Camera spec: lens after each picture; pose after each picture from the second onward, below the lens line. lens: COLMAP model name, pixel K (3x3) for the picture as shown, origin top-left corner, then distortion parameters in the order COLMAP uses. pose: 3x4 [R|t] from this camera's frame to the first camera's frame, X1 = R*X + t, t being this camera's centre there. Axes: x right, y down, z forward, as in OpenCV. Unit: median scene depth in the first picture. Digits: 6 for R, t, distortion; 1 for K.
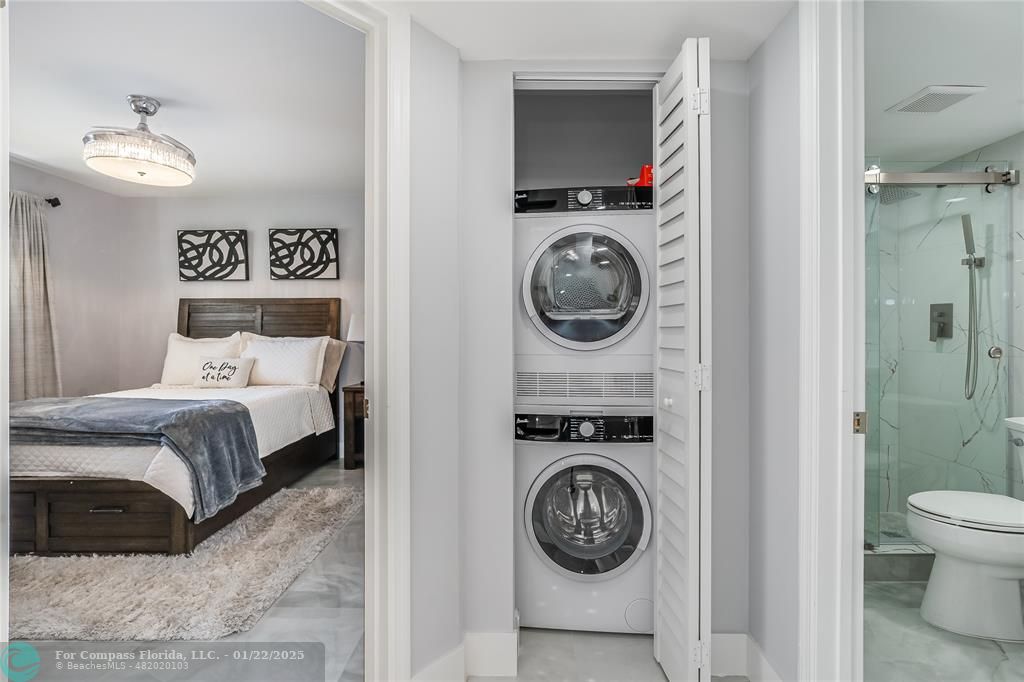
lens RADIAL K [[482.1, 0, 519.3], [0, 482.1, 328.5], [0, 0, 1]] dist [-0.004174, 0.000044]
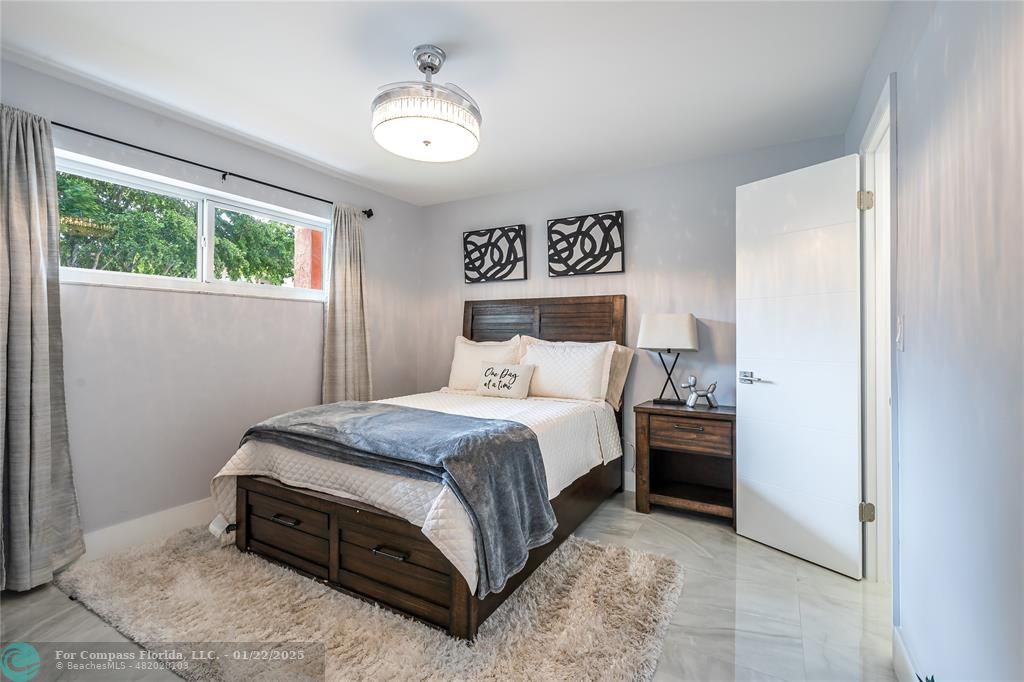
lens RADIAL K [[482.1, 0, 519.3], [0, 482.1, 328.5], [0, 0, 1]] dist [-0.004174, 0.000044]
pose [[0.875918, 0.000610, -0.482460, -0.149969], [-0.004500, 0.999966, -0.006905, 0.000556], [0.482439, 0.008219, 0.875891, 0.215529]]
